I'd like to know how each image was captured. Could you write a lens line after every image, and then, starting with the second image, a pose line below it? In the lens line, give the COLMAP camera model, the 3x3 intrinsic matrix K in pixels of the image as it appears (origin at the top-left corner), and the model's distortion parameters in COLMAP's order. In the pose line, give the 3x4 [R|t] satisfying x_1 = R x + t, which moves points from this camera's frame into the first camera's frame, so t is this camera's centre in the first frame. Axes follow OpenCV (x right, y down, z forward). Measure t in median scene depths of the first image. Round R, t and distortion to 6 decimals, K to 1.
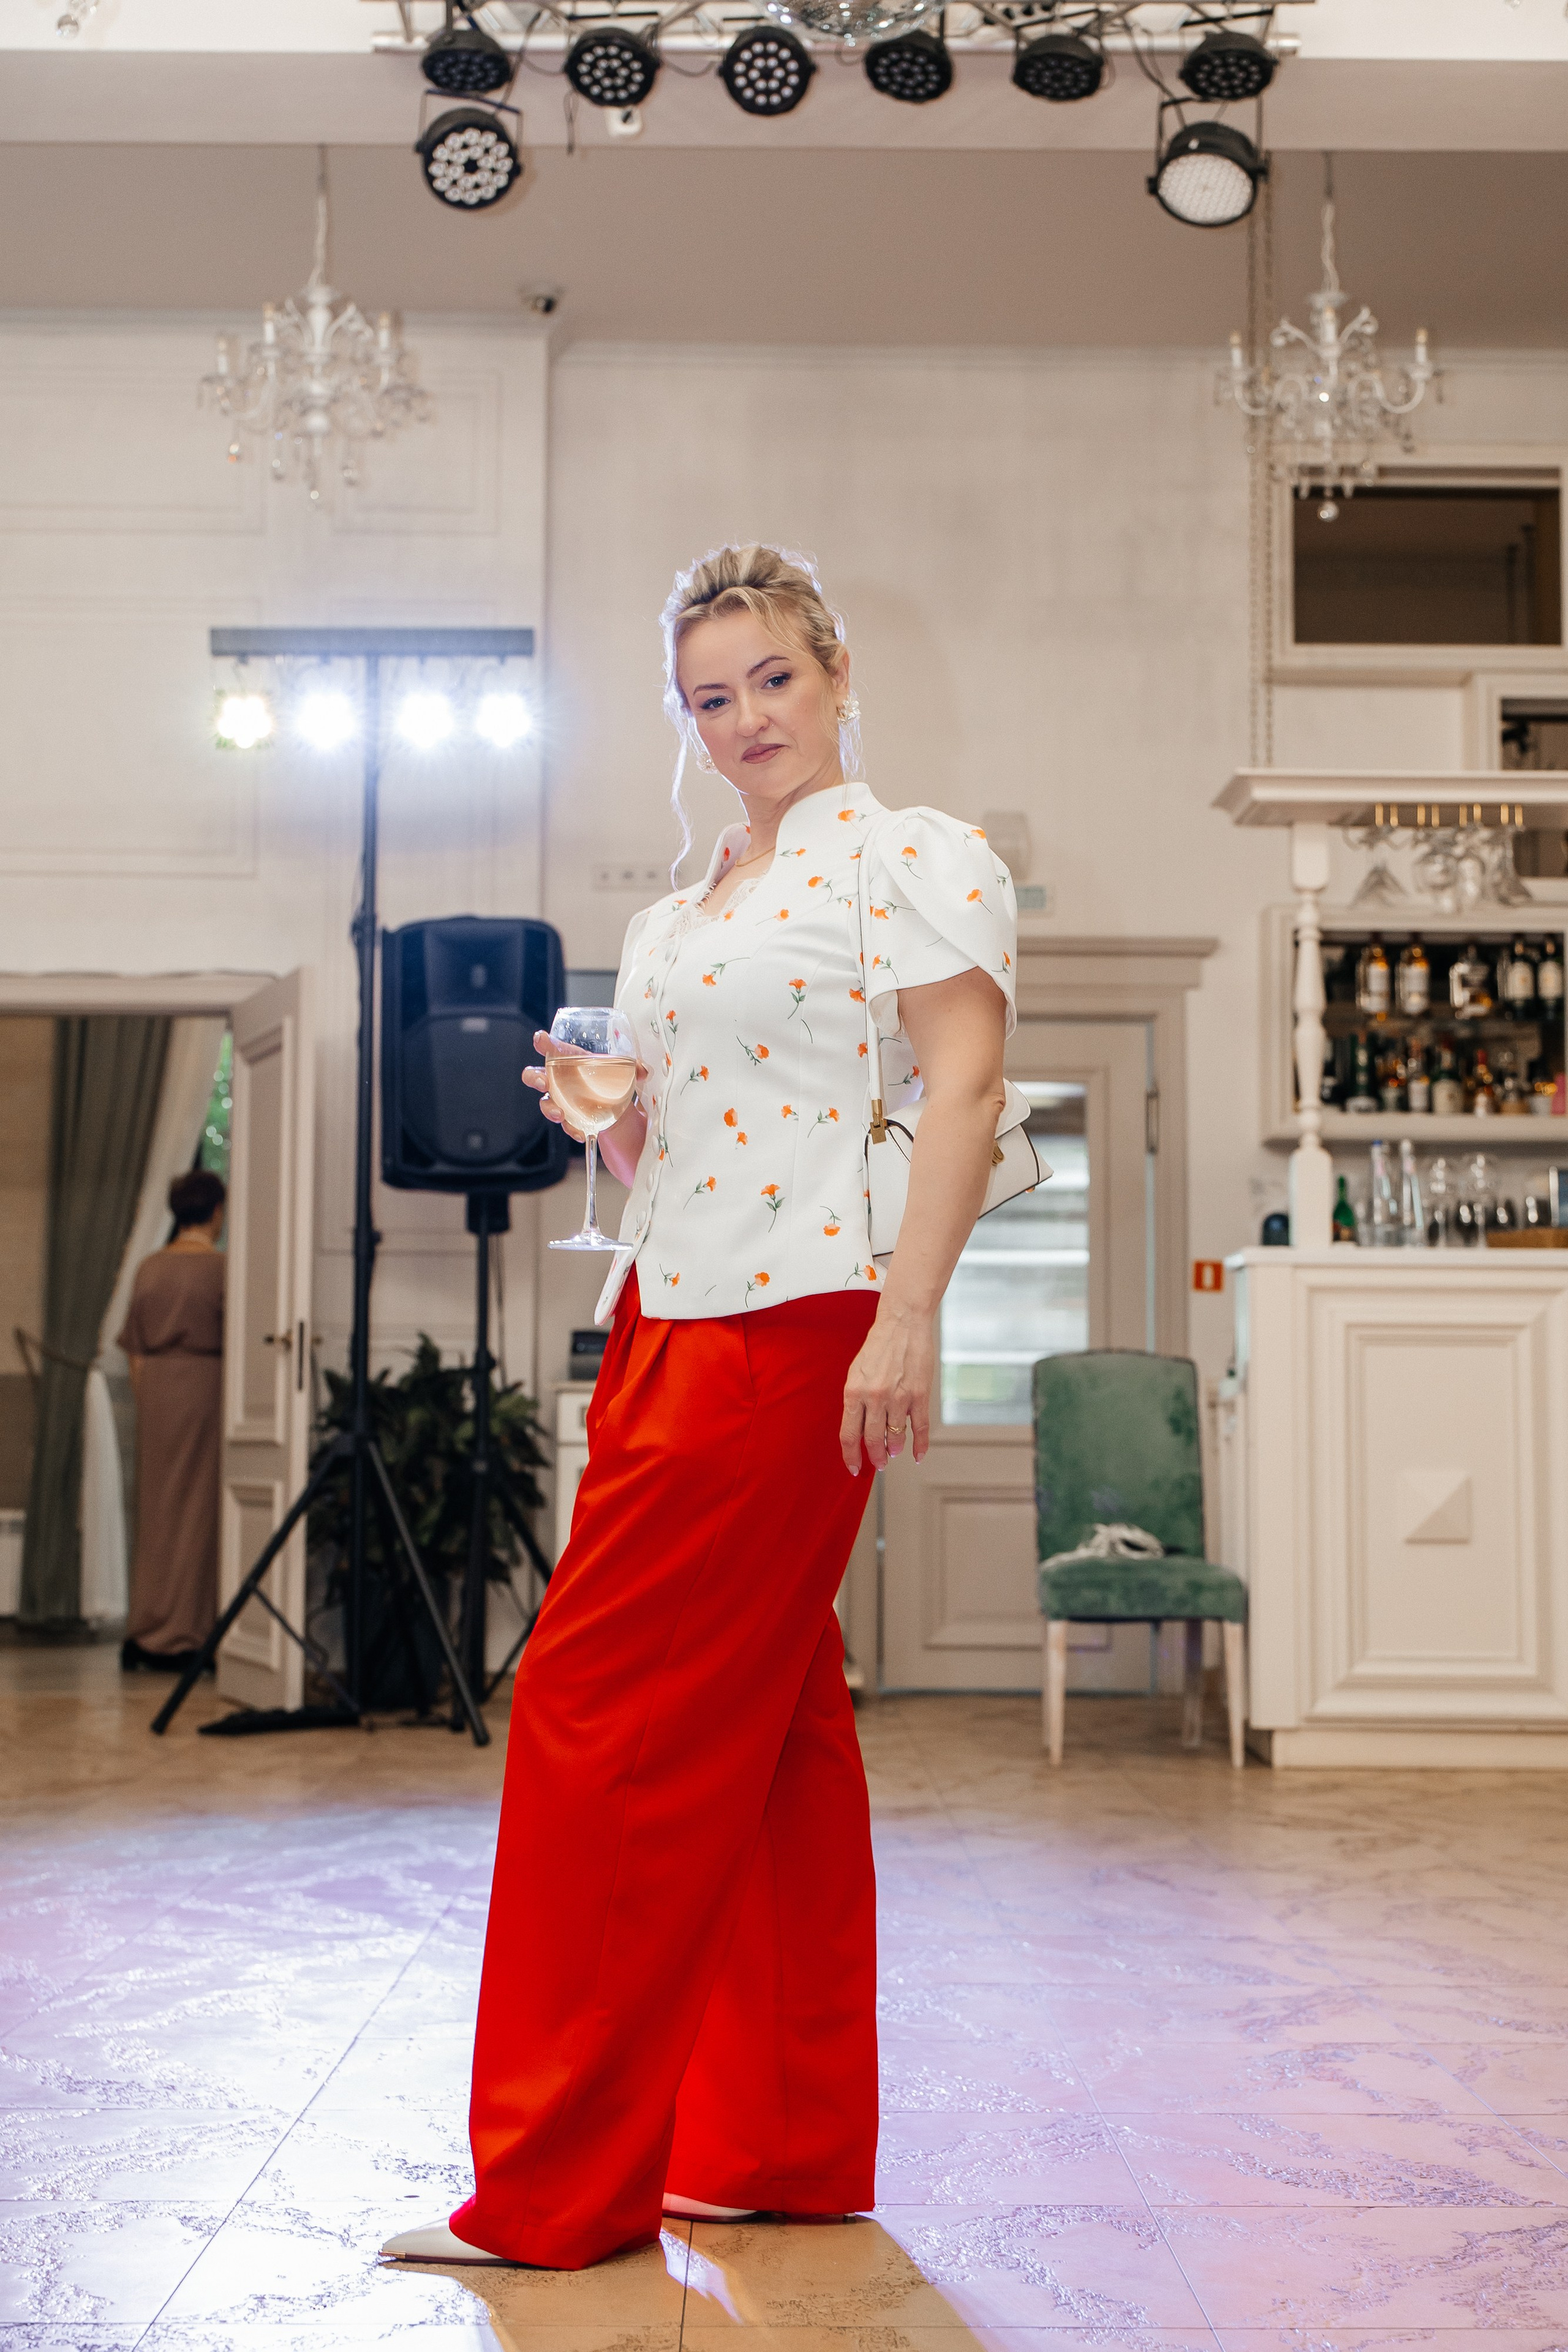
lens RADIAL K [[3176.7, 0, 794.4], [0, 3176.7, 1172.0], [0, 0, 1]] dist [0.014873, 0.000000]
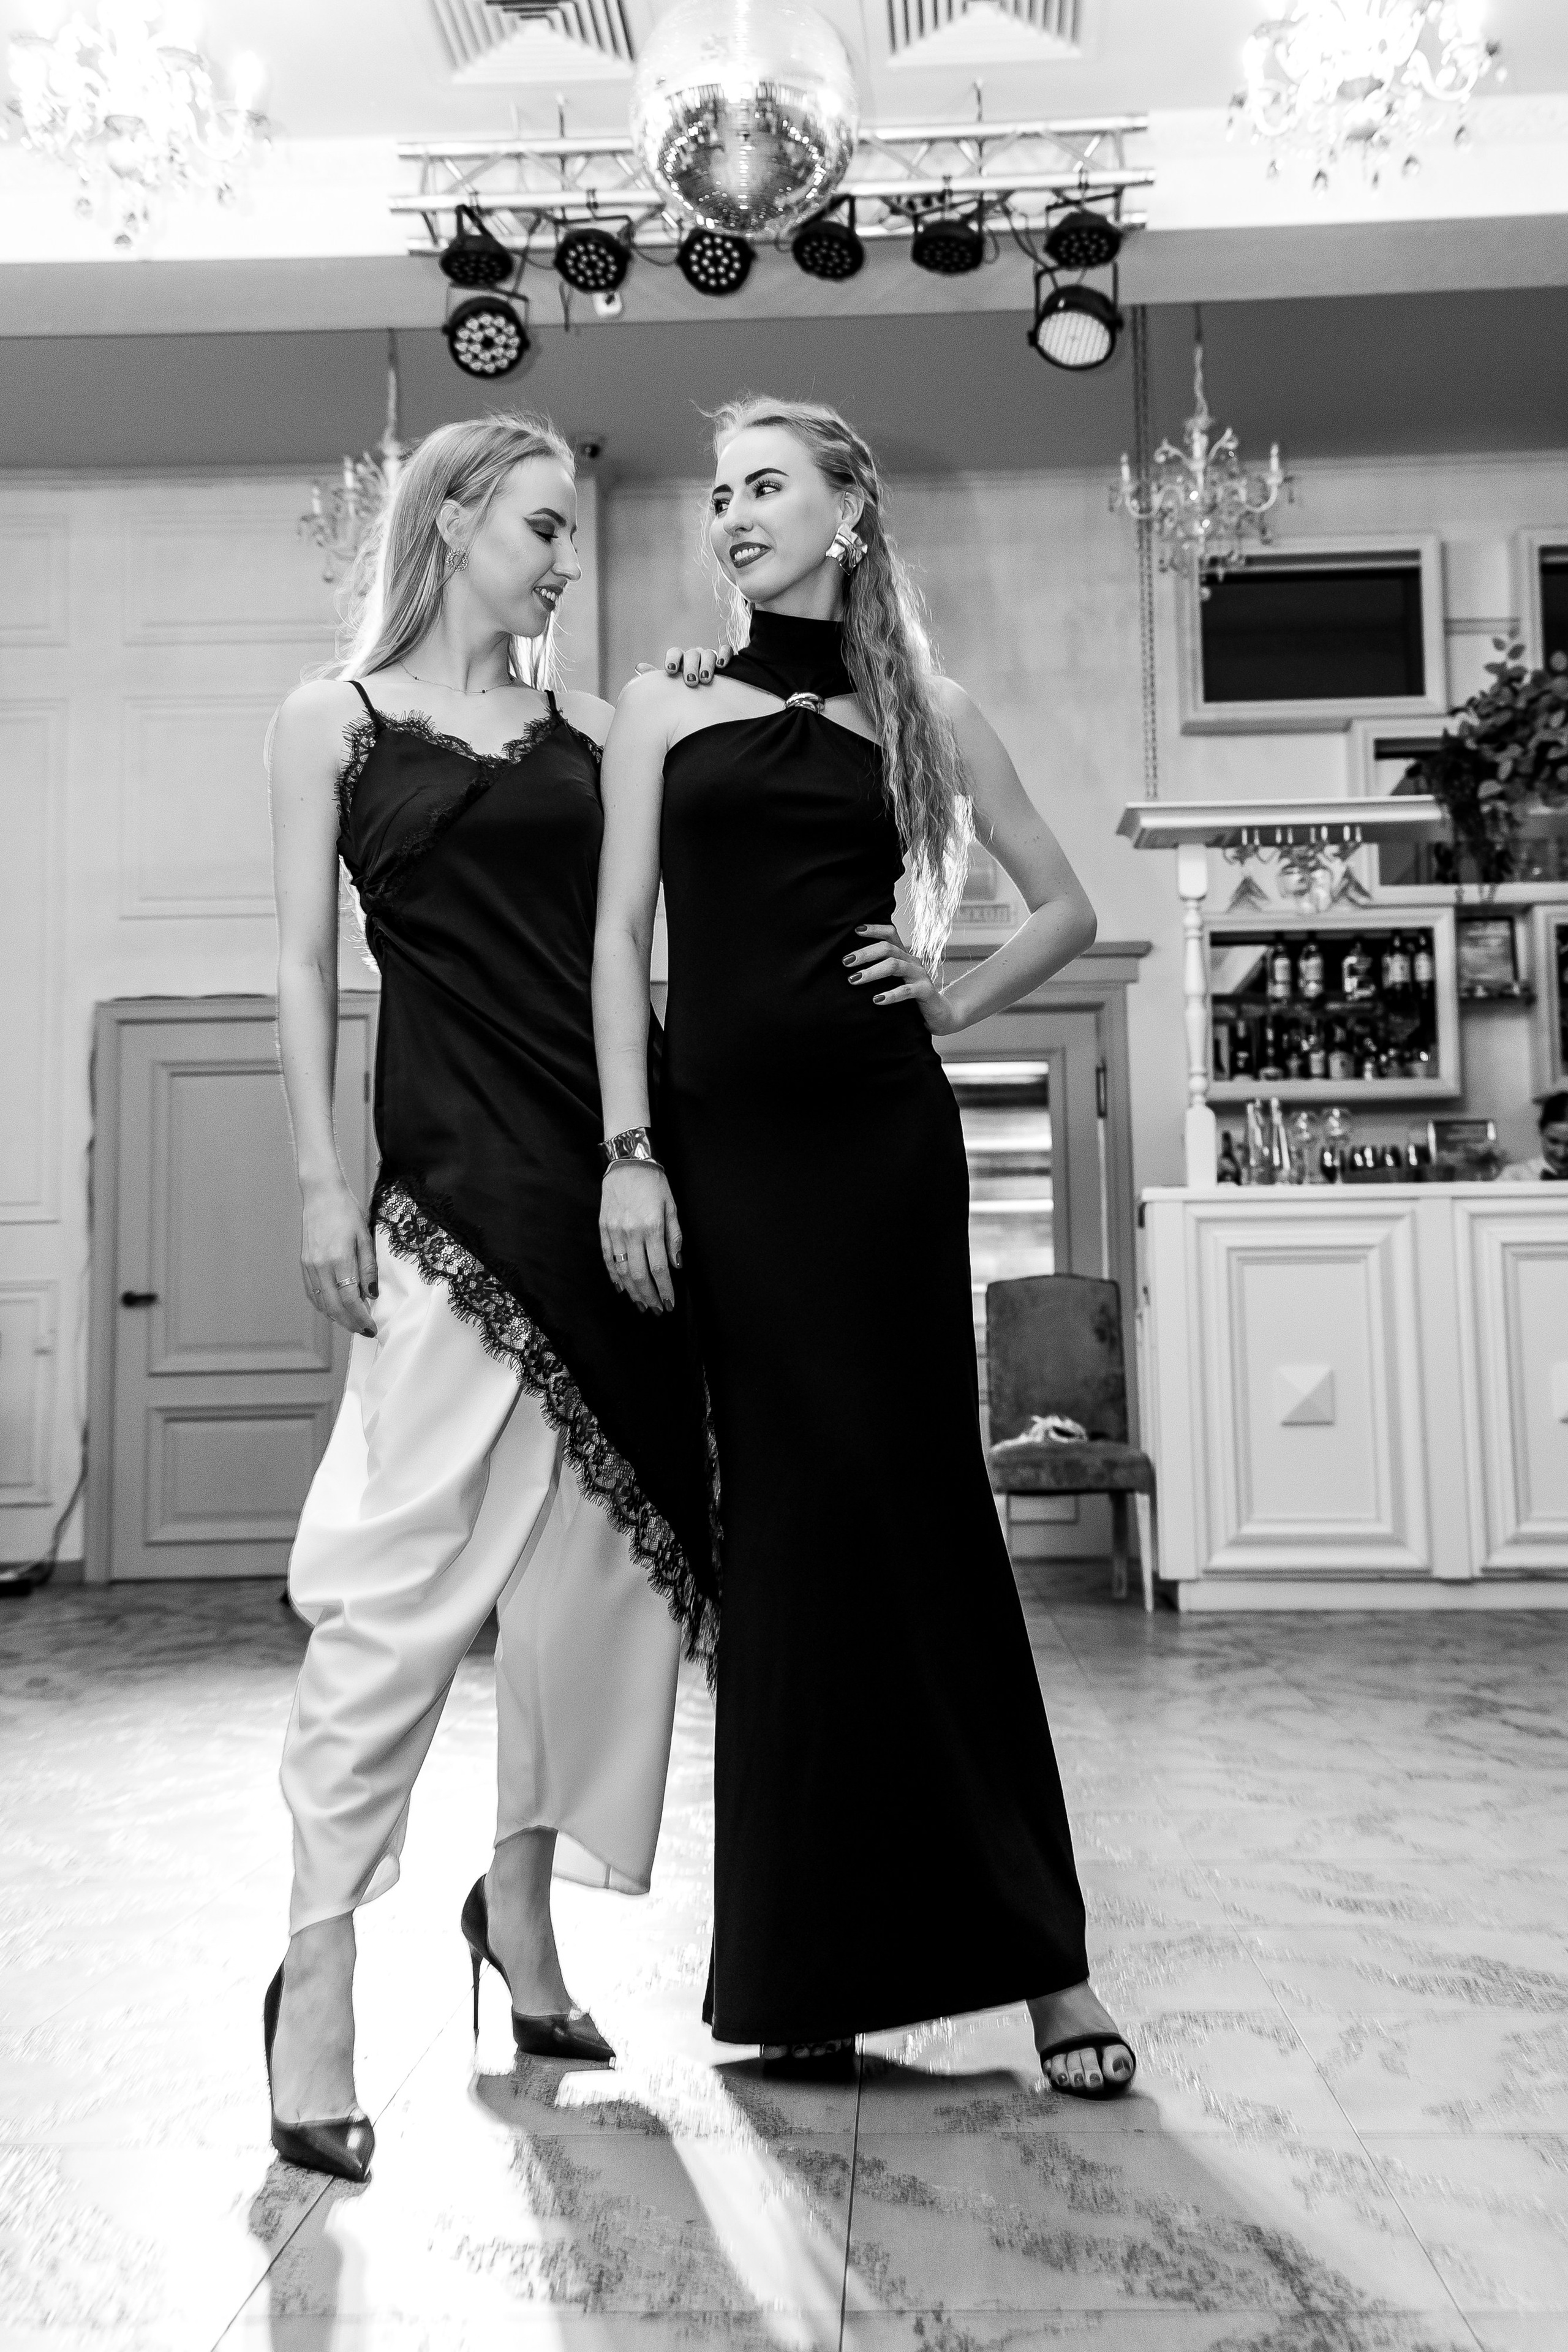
lens RADIAL K [[2611.4, 0, 831.6], [0, 2611.4, 1061.5], [0, 0, 1]] dist [0.111254, 0.000000]
pose [[0.998929, -0.027322, -0.037345, 0.056120], [0.025993, 0.999028, -0.035597, 0.007274], [0.038281, 0.034588, 0.998668, -0.022880]]
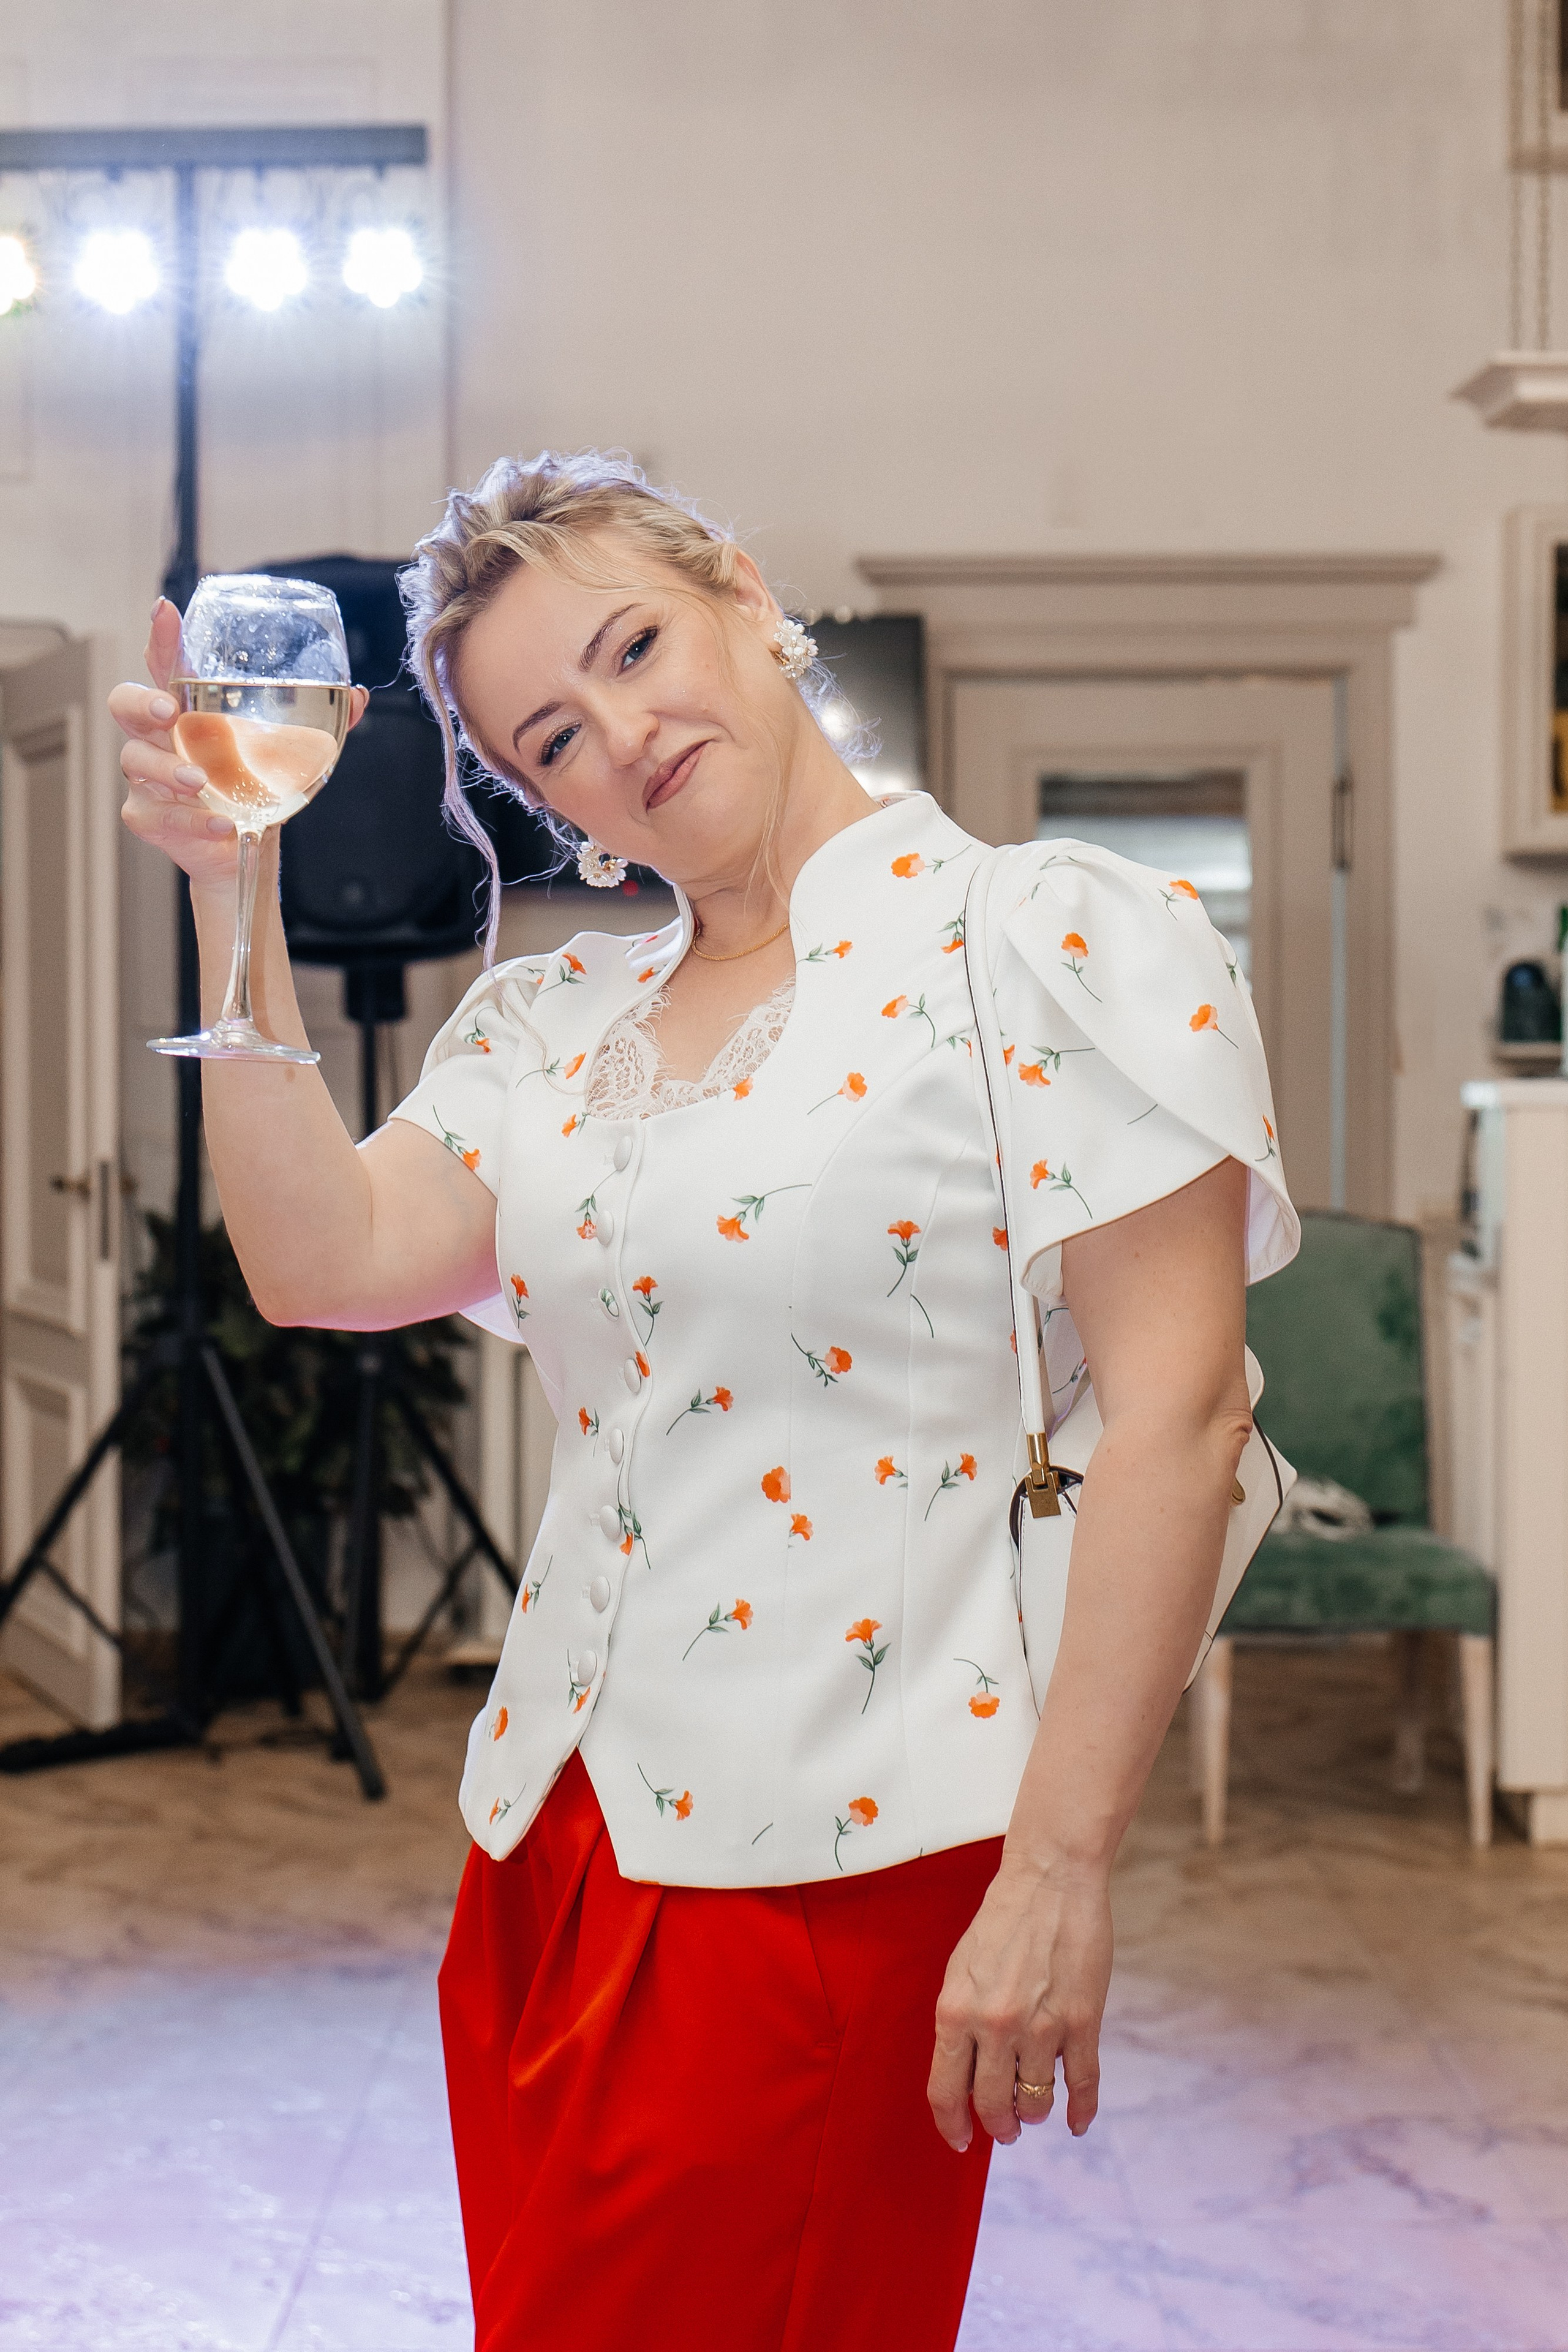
lens RADIAL K [[4241.4, 0, 775.0], [0, 4241.4, 1193.4], [0, 0, 1]] dist [0.001391, 0.000000]
pose [[0.999967, -0.005627, -0.005864, -0.005896], [0.006292, 0.992702, 0.120432, -0.058526], [0.005143, -0.120465, 0.992704, 0.100021]]
